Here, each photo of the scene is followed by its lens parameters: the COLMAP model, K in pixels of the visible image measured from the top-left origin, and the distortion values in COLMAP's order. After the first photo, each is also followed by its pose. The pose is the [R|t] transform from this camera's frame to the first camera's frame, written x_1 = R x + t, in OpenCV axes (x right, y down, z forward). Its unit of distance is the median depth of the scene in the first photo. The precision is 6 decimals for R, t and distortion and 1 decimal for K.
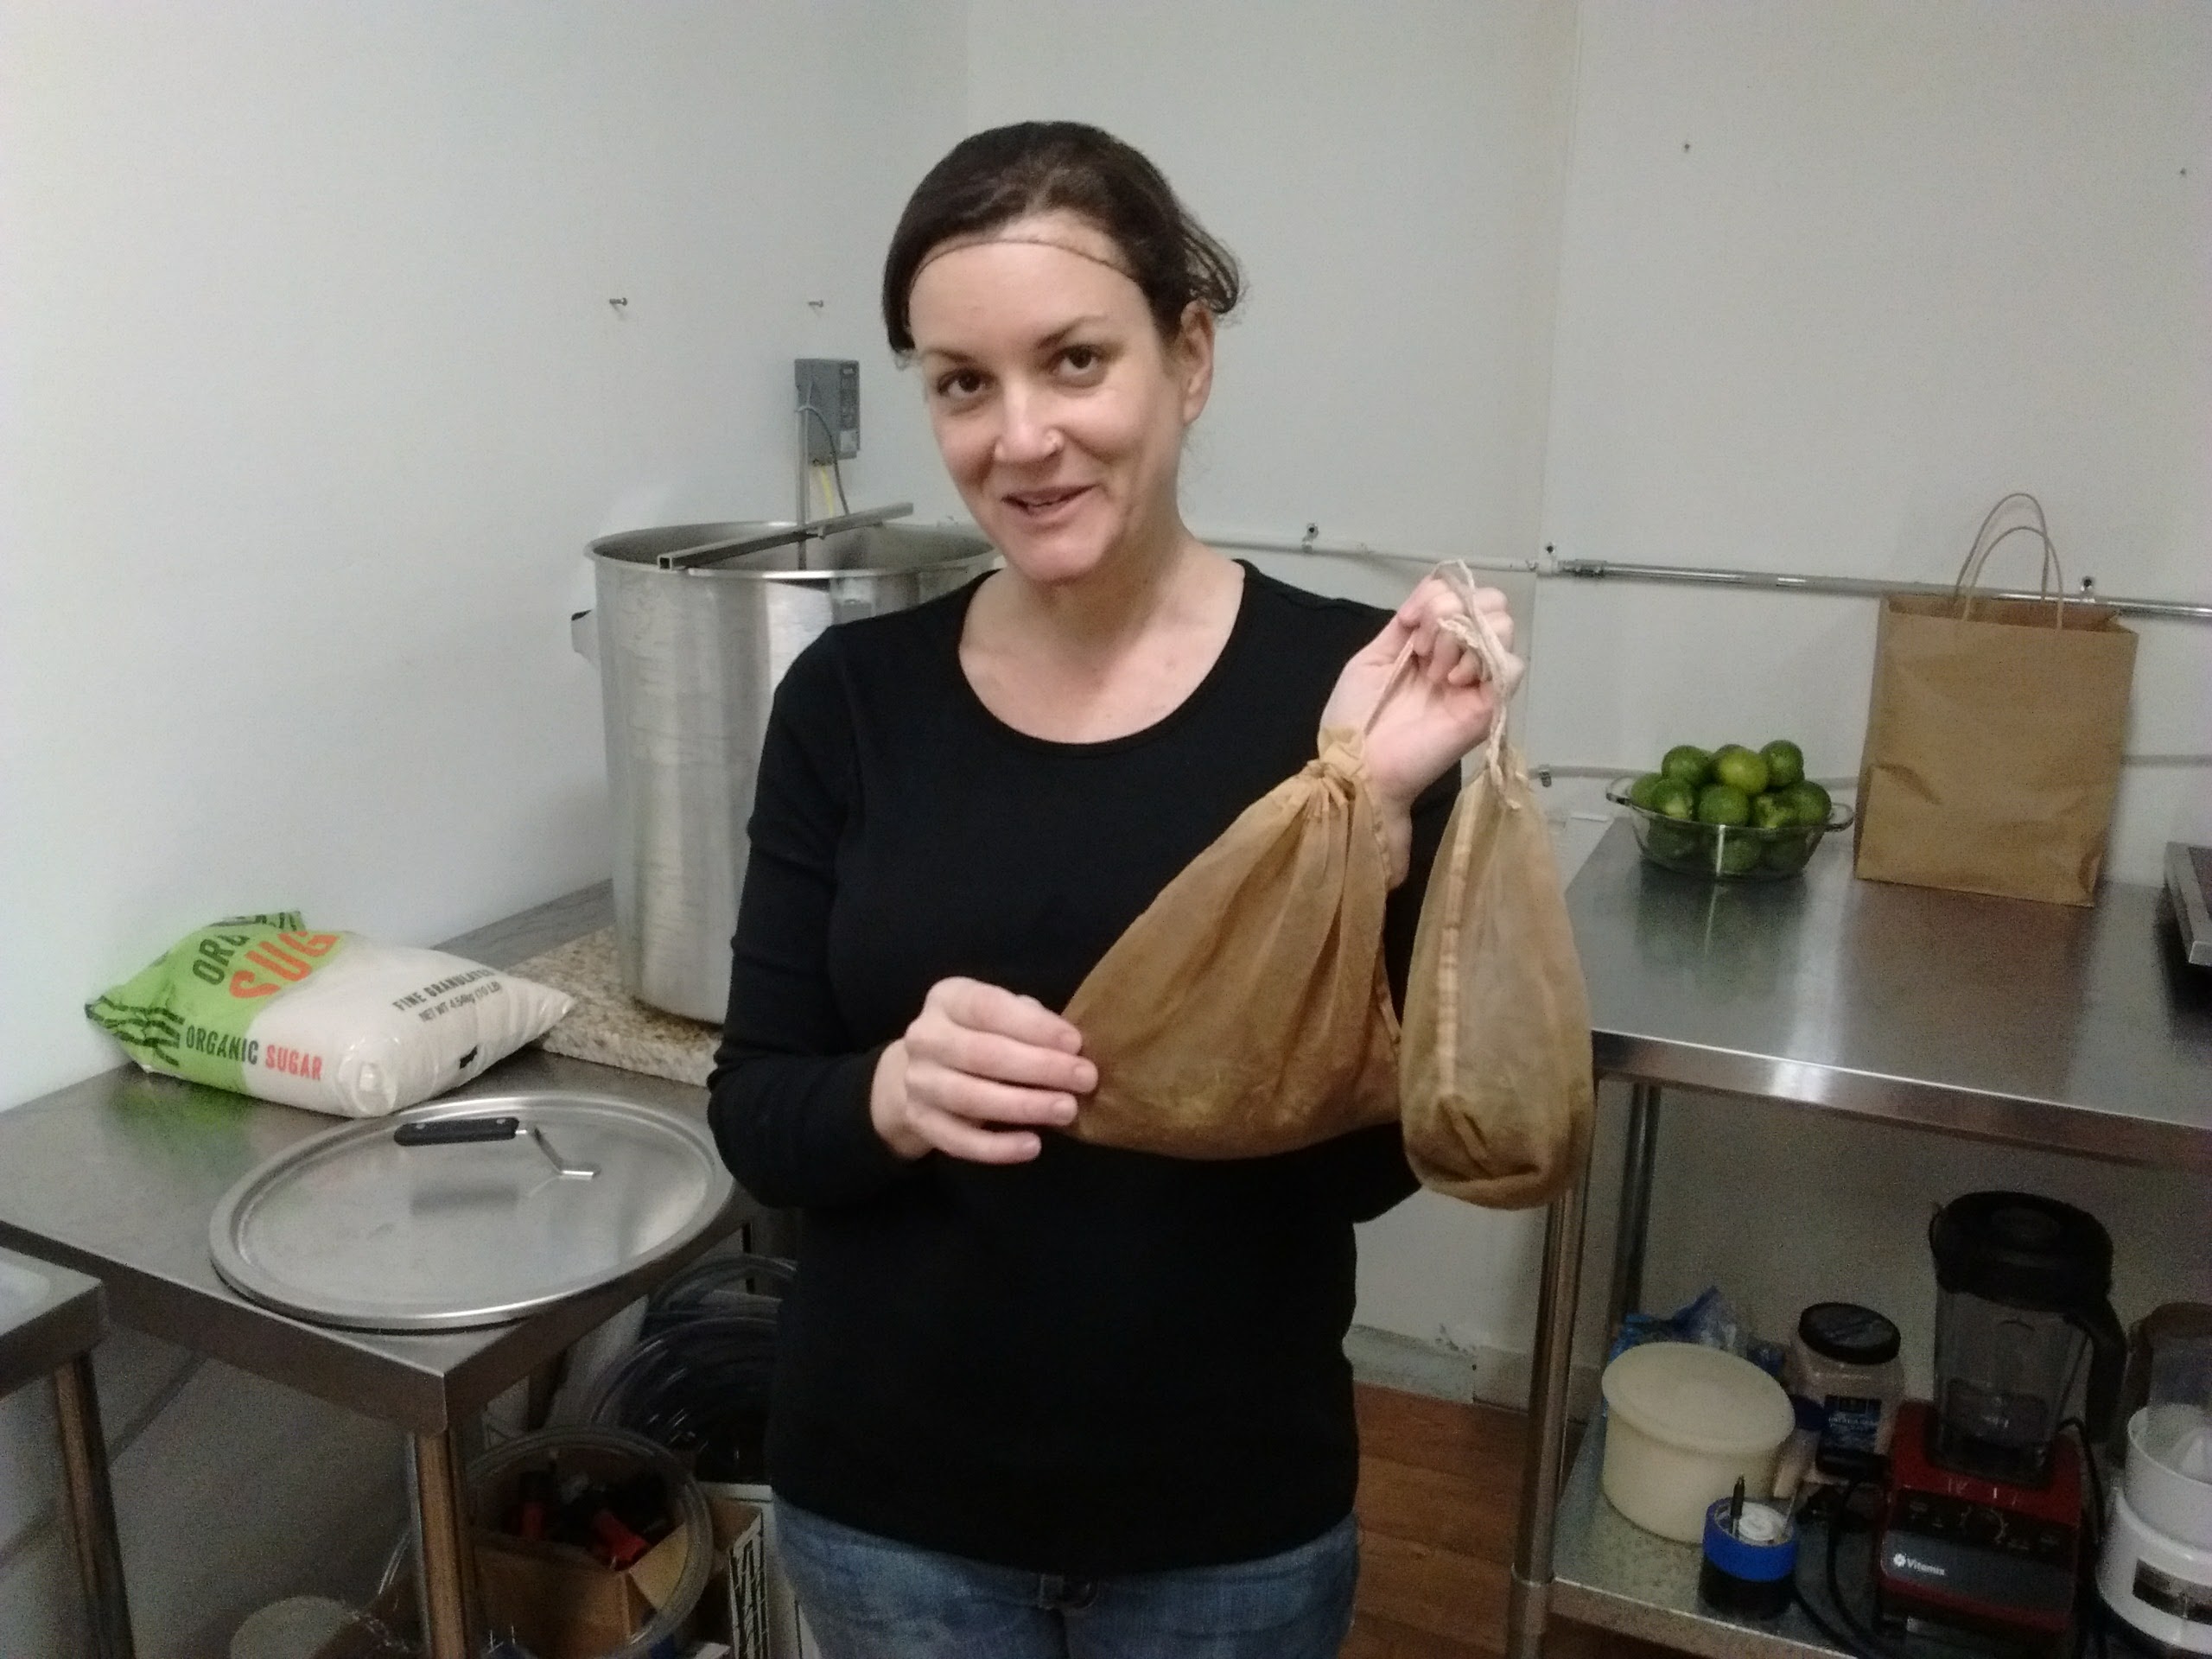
lens RADIAL K [[1918.0, 0, 1106.0], [0, 1918.0, 829.5], [0, 0, 1]] dist [-0.003635, -0.001207]
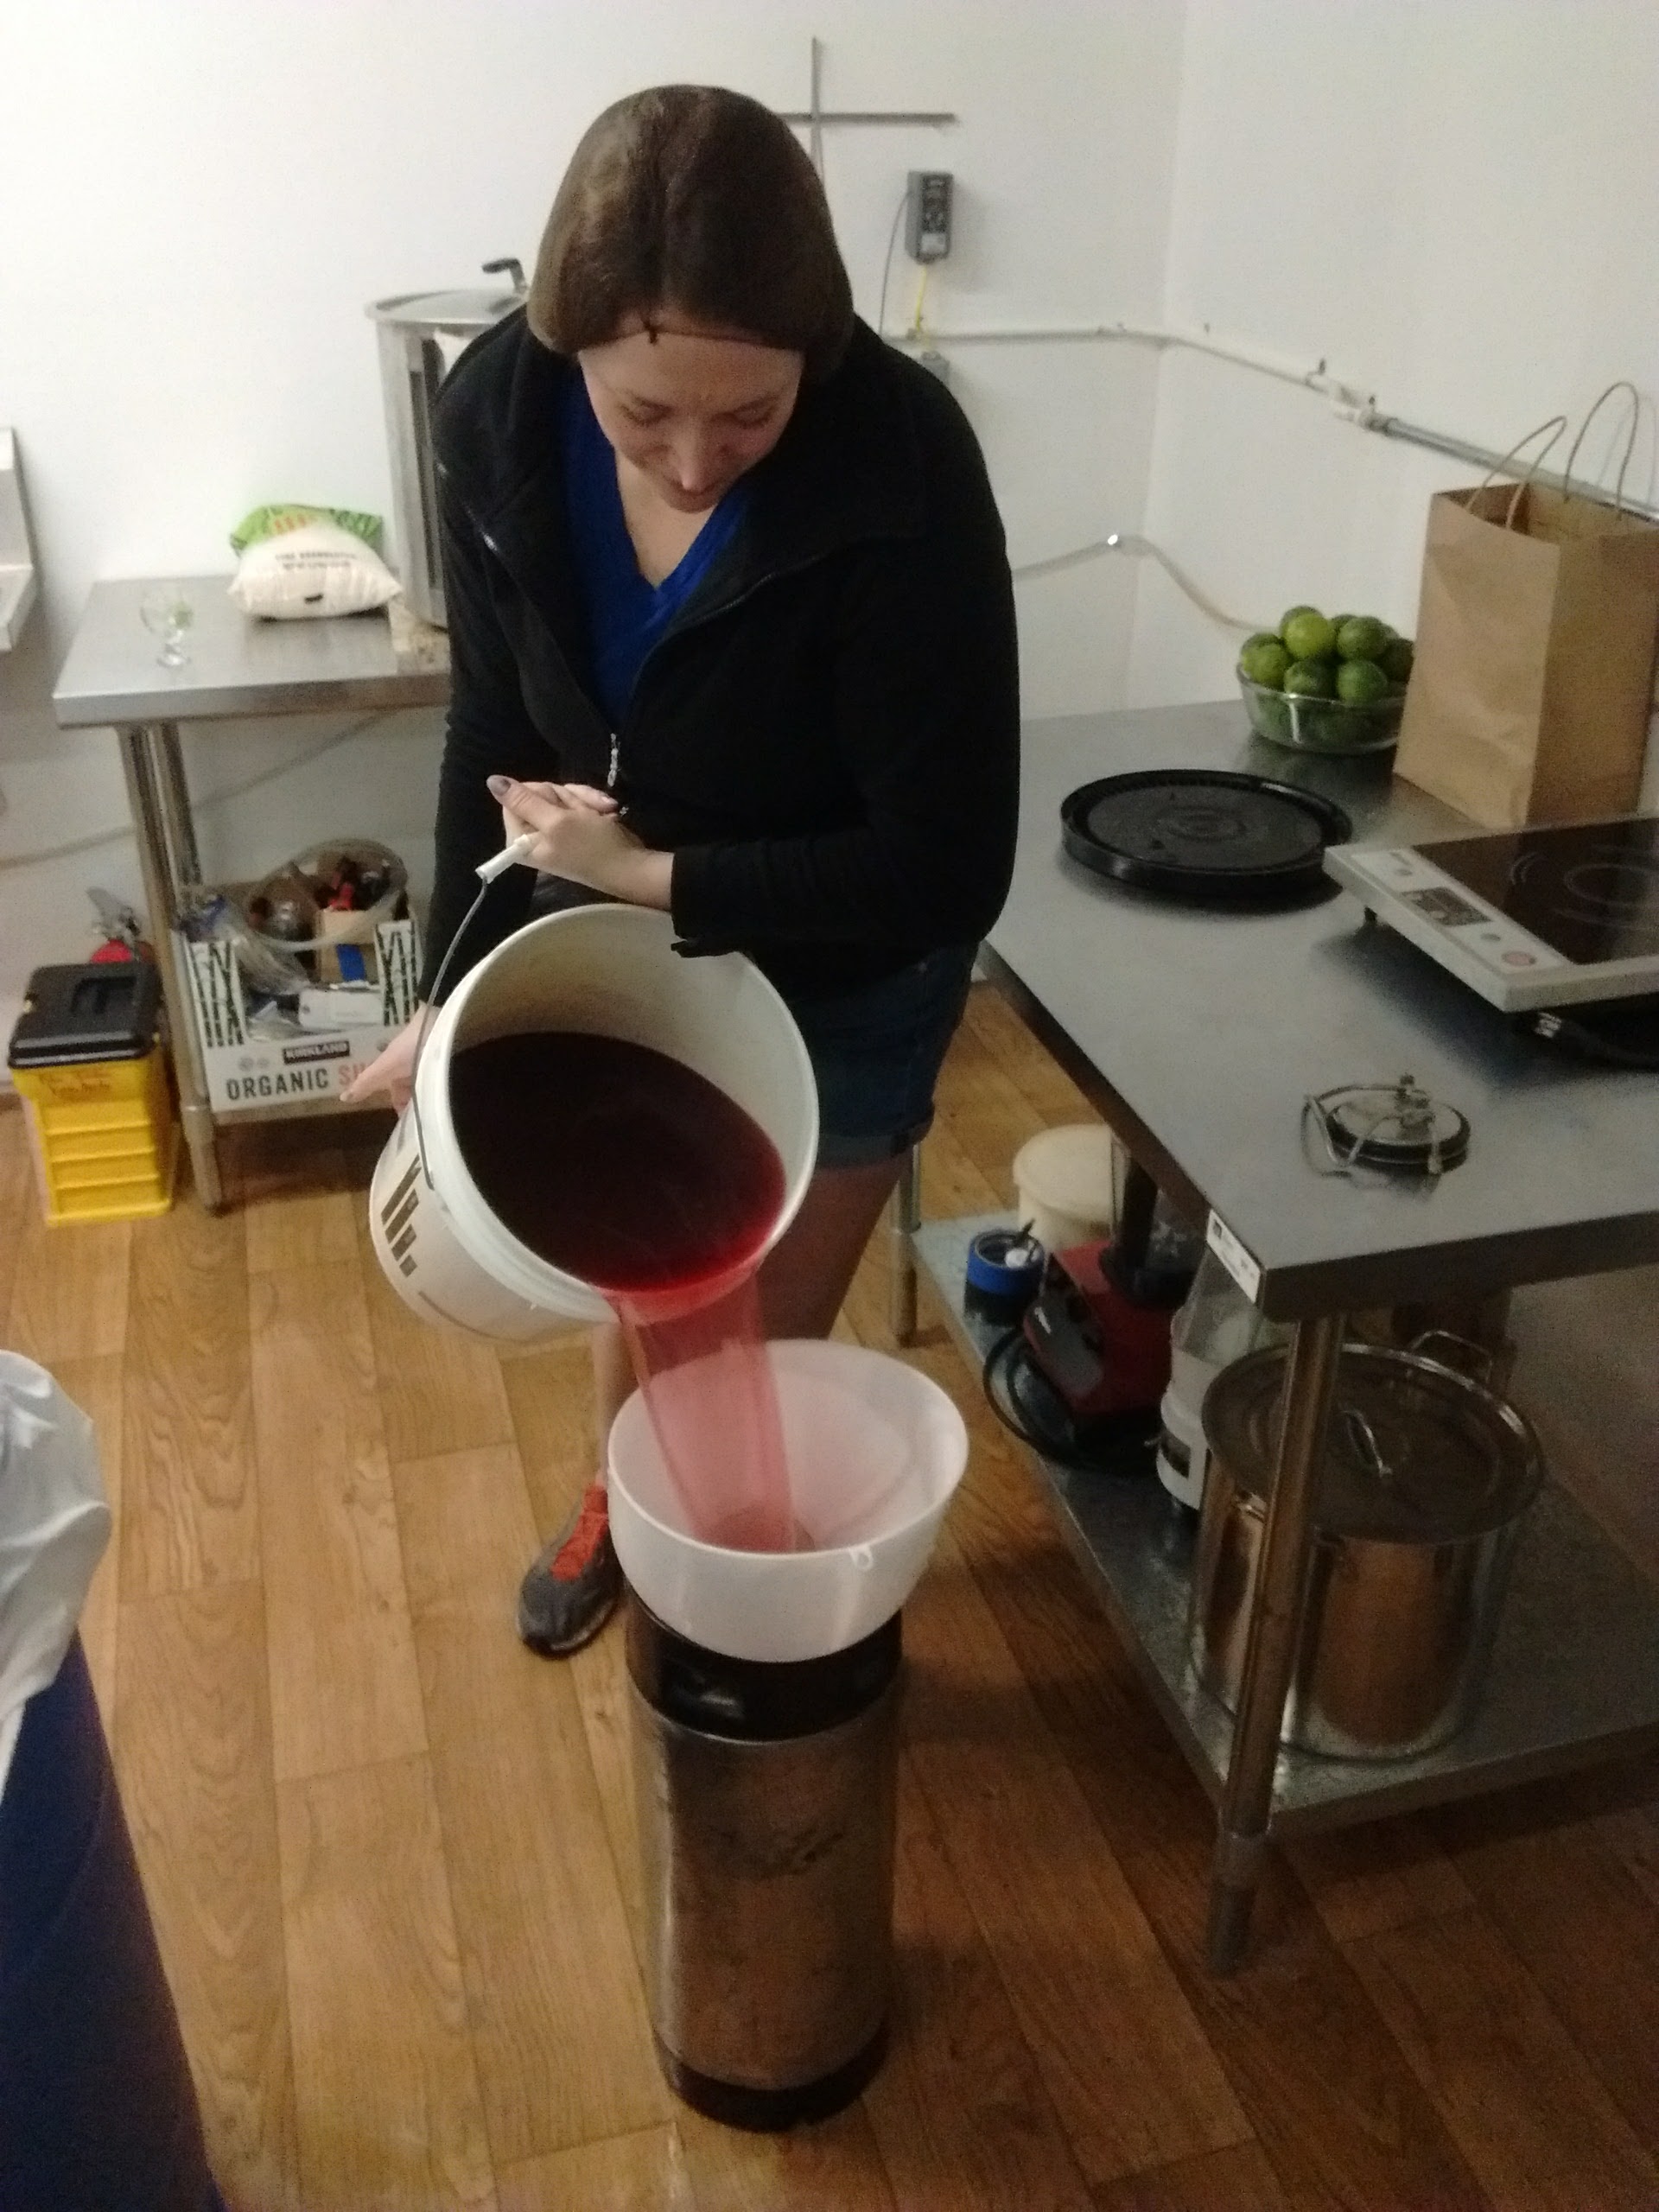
lens RADIAL K [[1918.0, 0, 829.5], [0, 1918.0, 1106.0], [0, 0, 1]] dist [-0.003635, -0.001207]
pose [[0.615195, 0.364813, -0.698890, 0.907695], [-0.208065, 0.930194, 0.302403, -0.050770], [0.760424, -0.040622, 0.648156, 0.152014]]
